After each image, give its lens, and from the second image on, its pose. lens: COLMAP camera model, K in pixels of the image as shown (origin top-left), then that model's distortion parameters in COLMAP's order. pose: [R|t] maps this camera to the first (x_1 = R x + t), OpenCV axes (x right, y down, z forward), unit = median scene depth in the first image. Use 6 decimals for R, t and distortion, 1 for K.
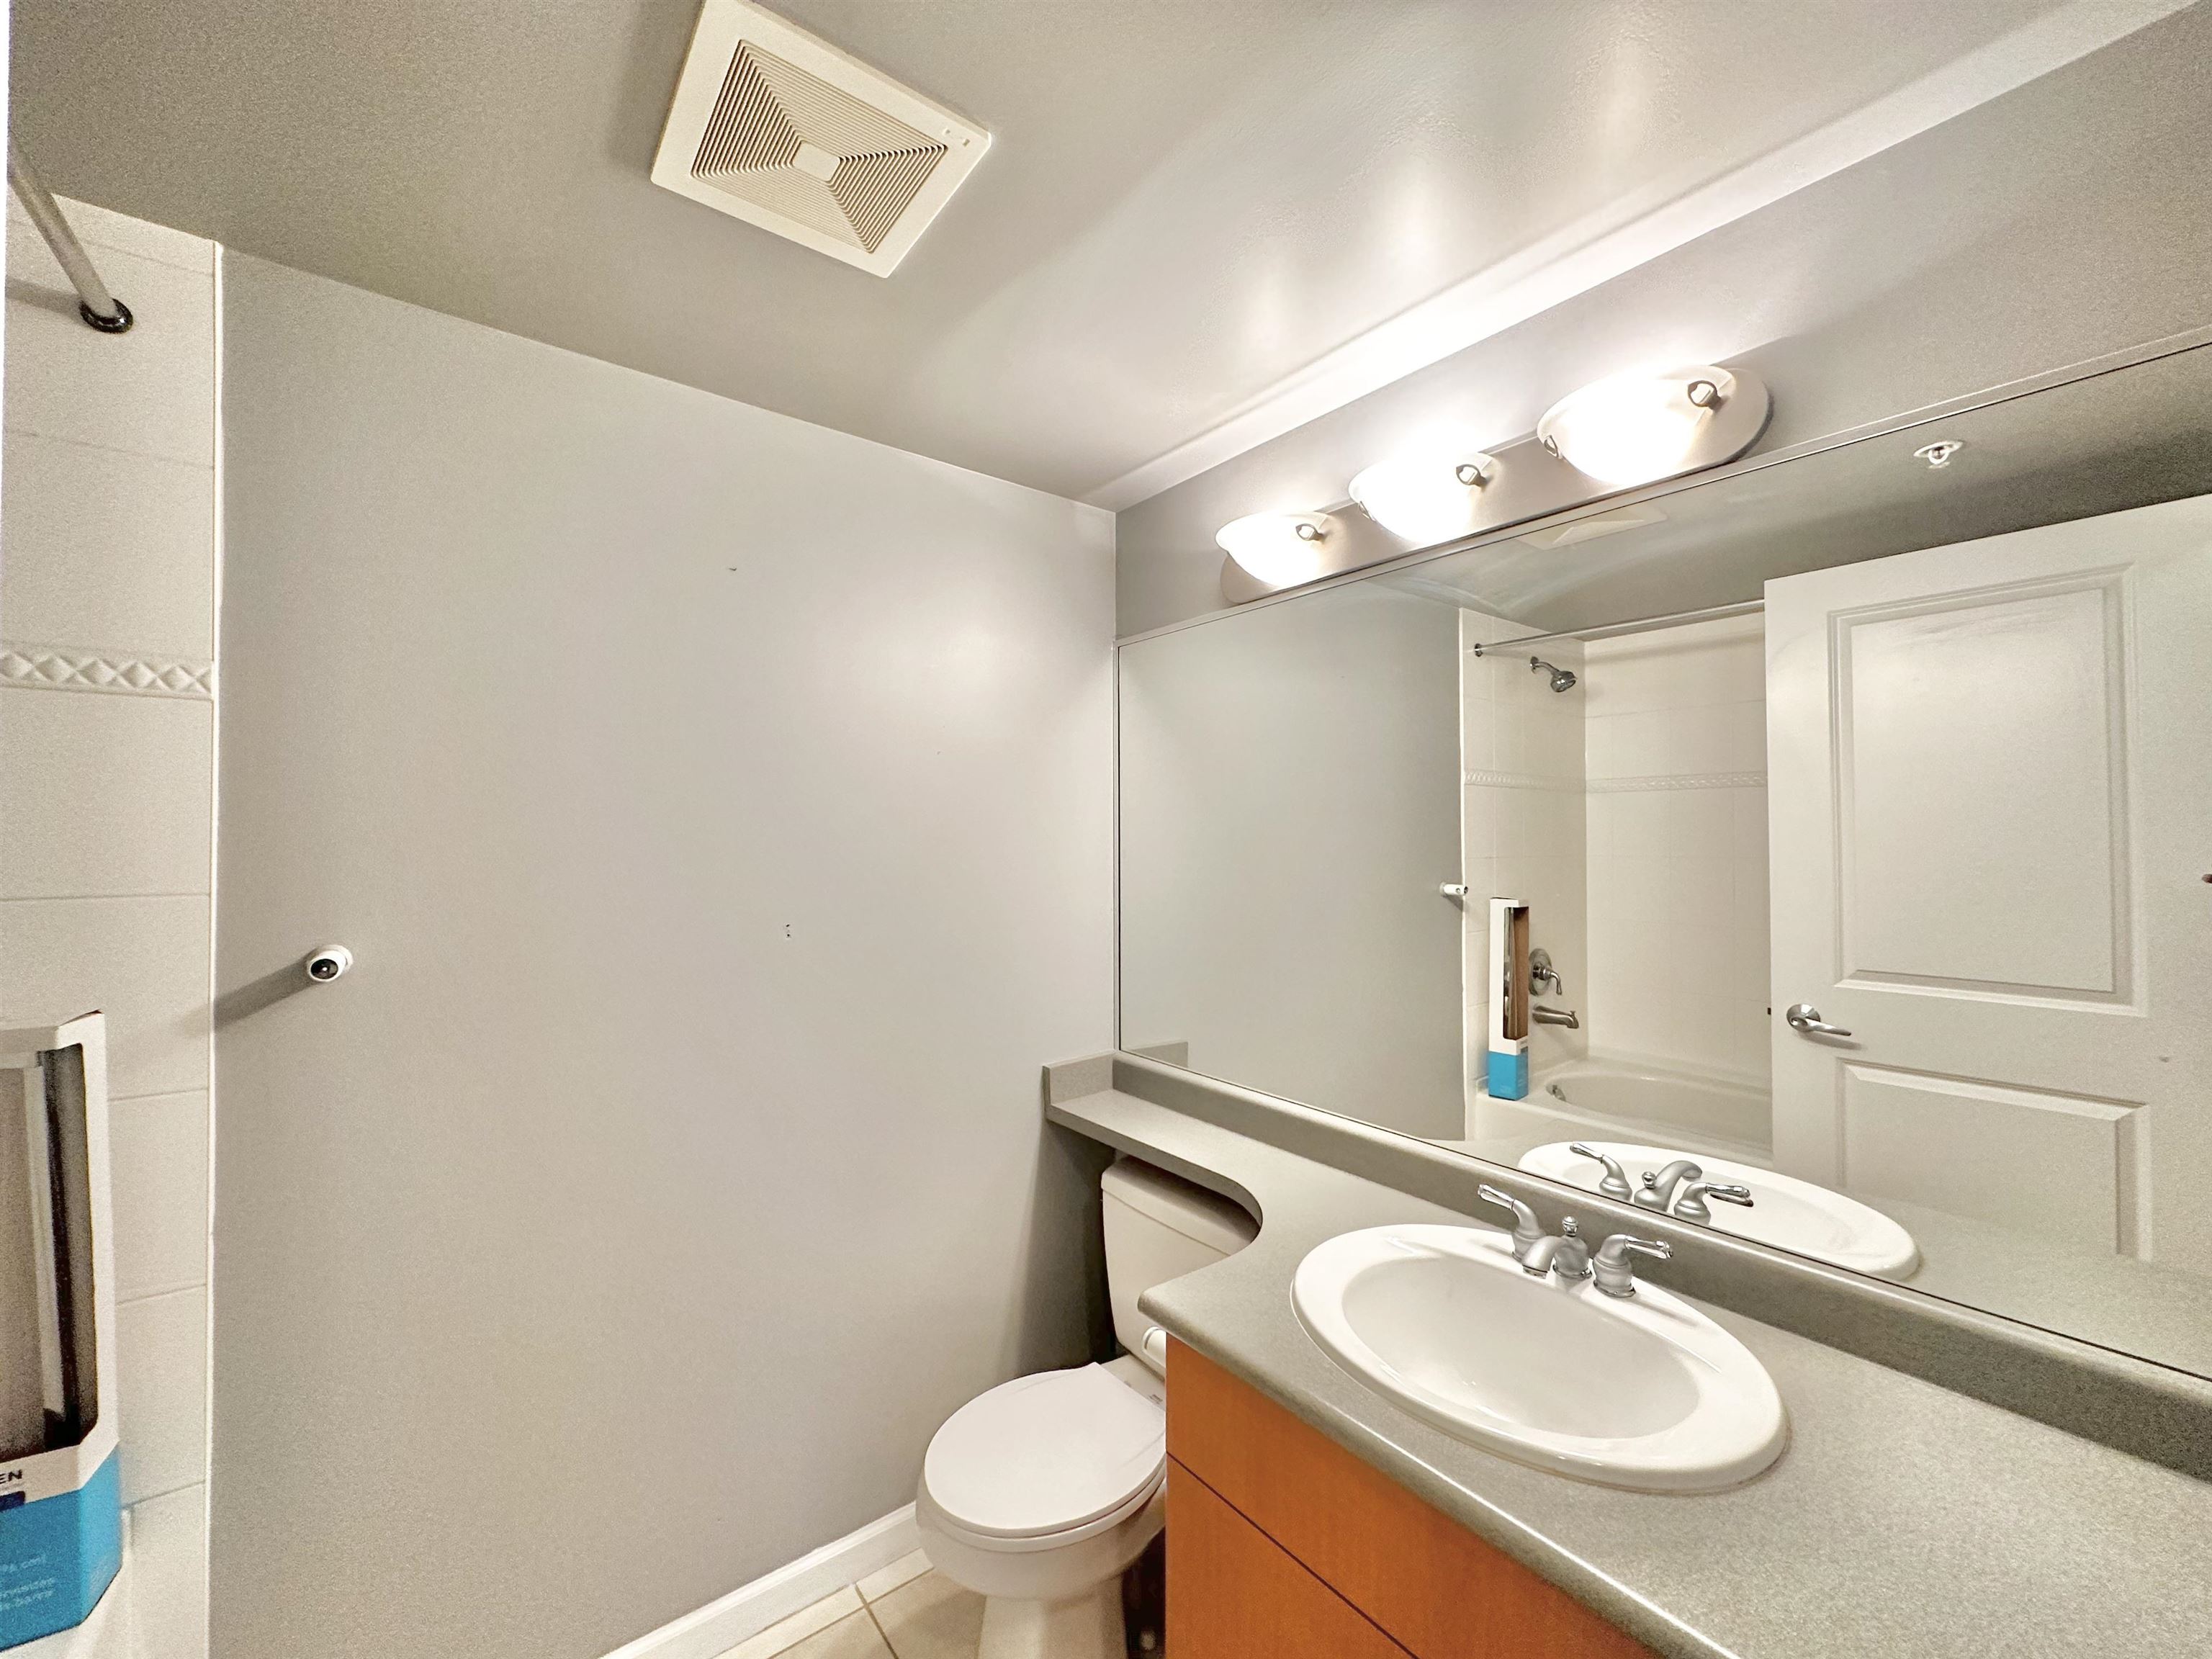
lens RADIAL K [[880.5, 0, 1108.6], [0, 880.5, 836.1], [0, 0, 1]] dist [-0.002511, 0.000529]
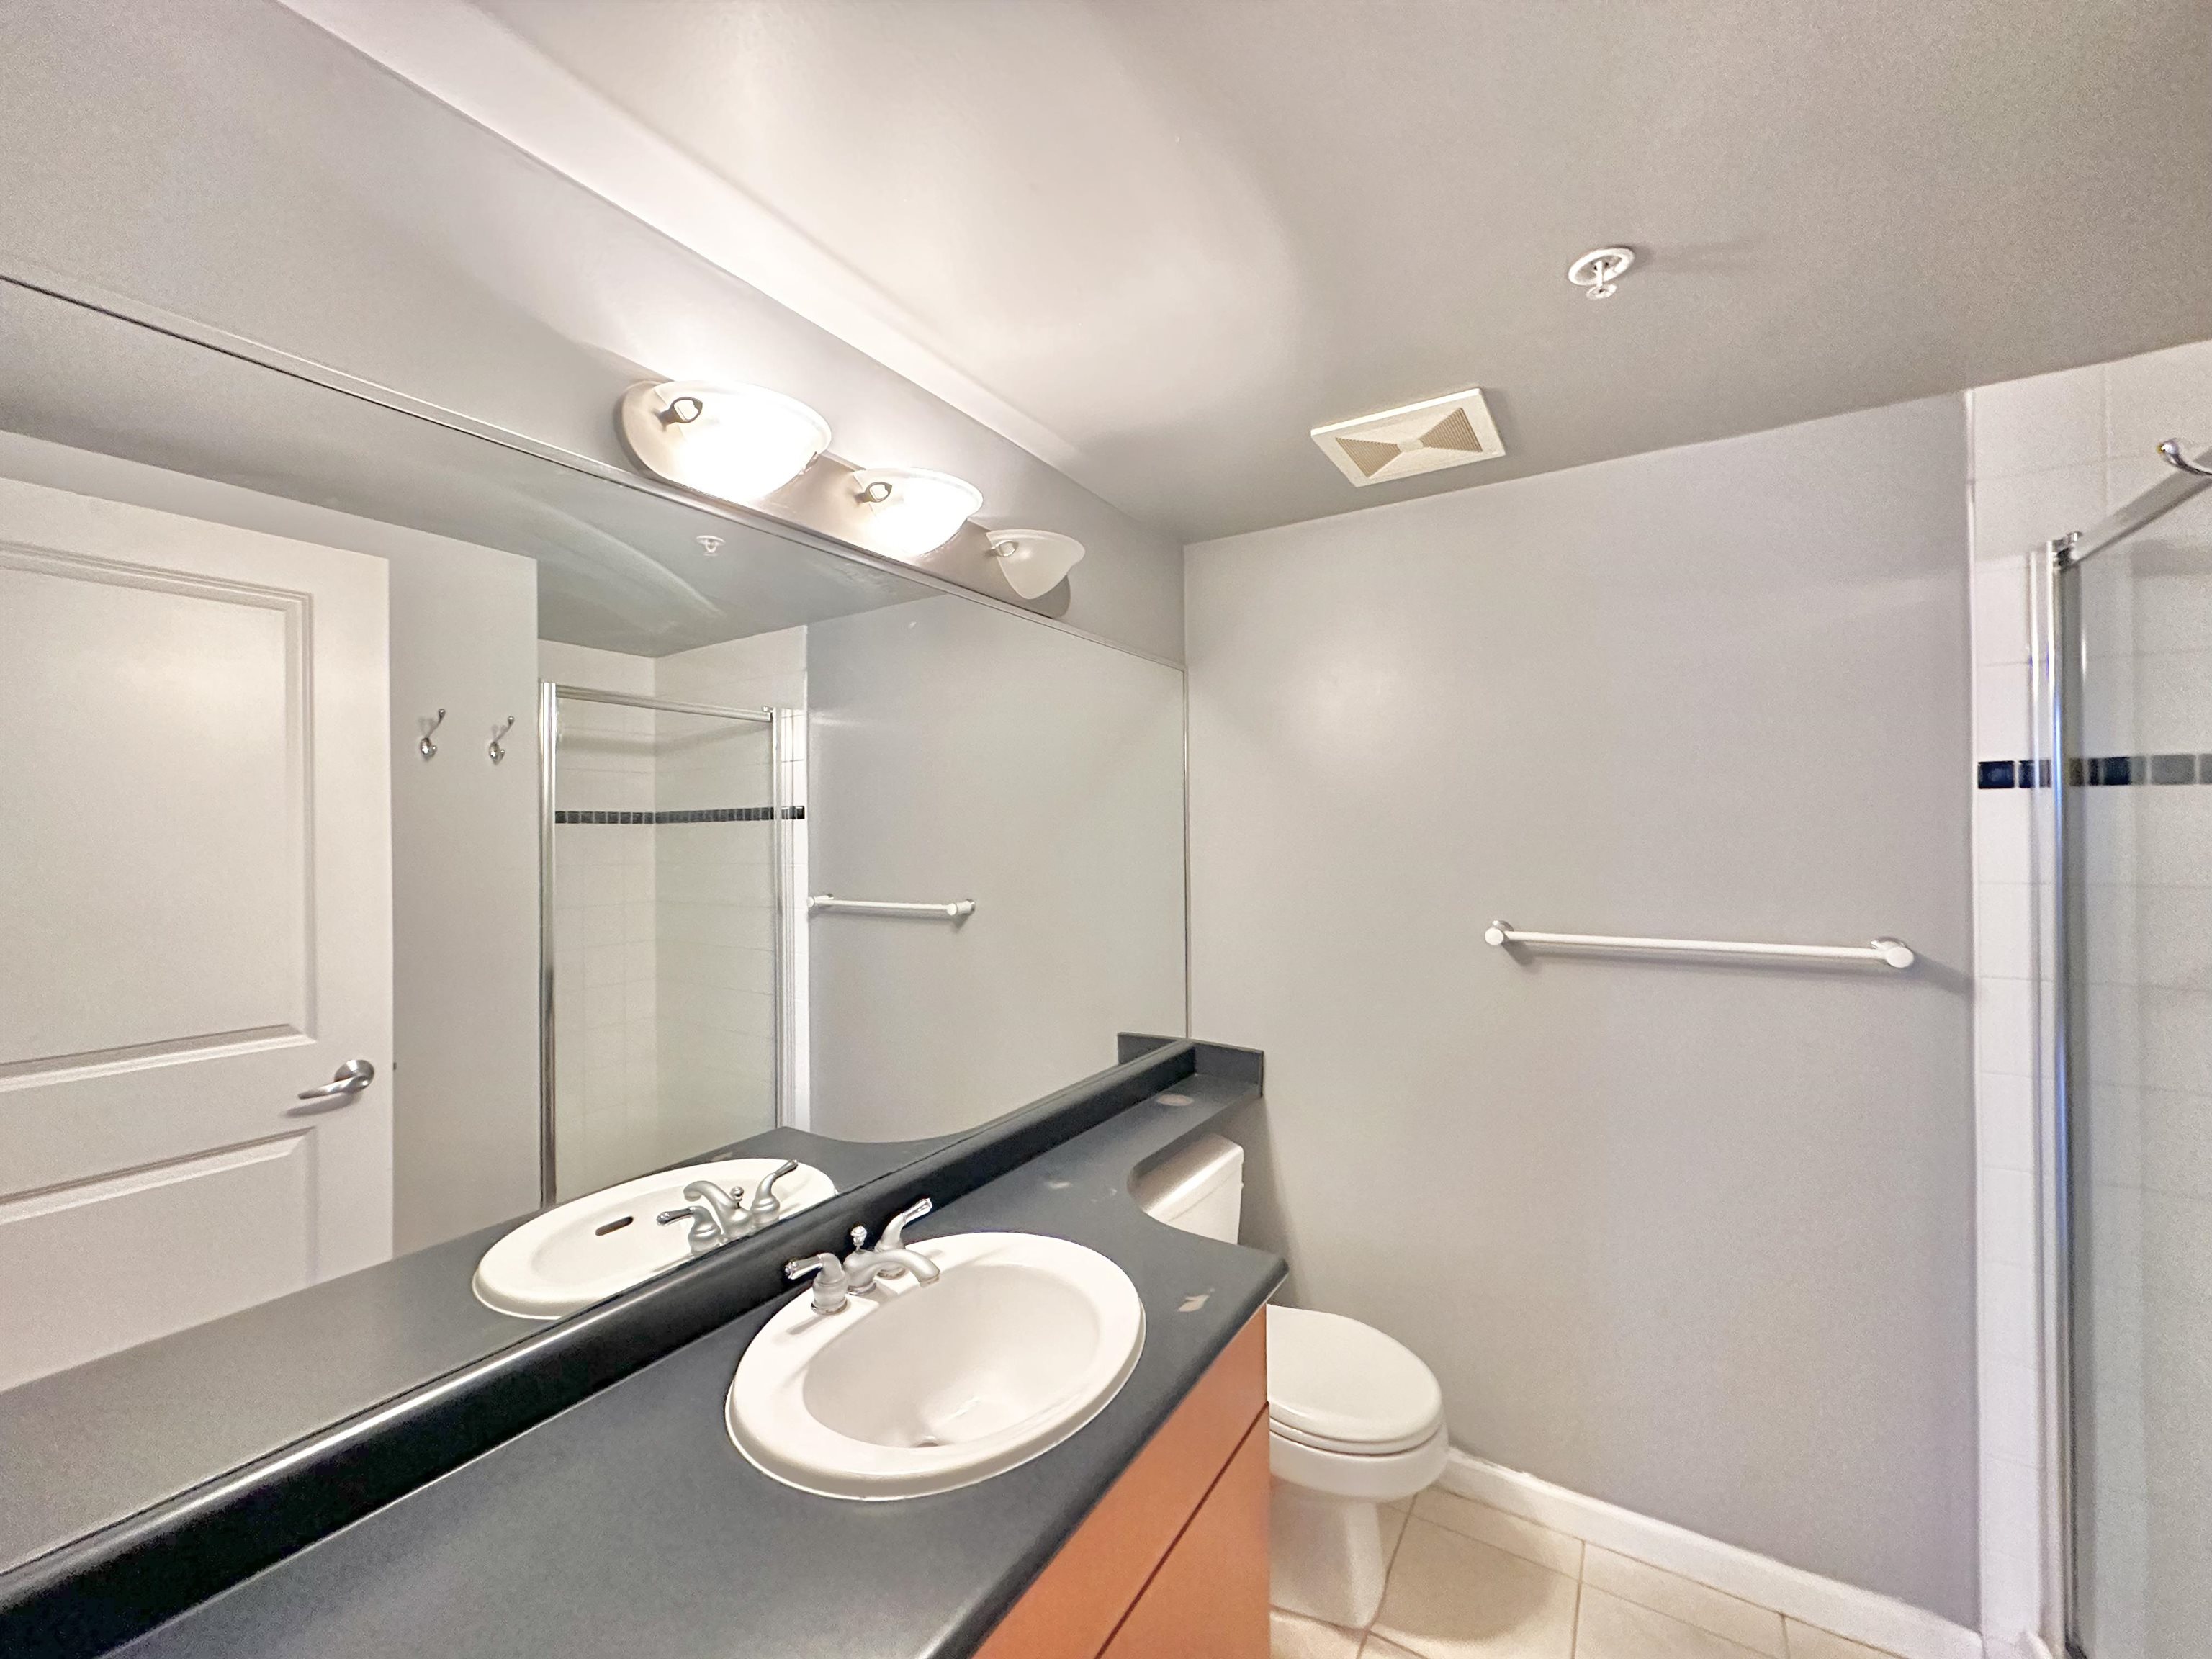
lens RADIAL K [[880.5, 0, 1111.0], [0, 880.5, 835.6], [0, 0, 1]] dist [-0.002511, 0.000529]
pose [[-0.343623, 0.006119, 0.939088, -0.485293], [-0.003981, 0.999960, -0.007973, -0.013911], [-0.939099, -0.006478, -0.343585, 1.005346]]
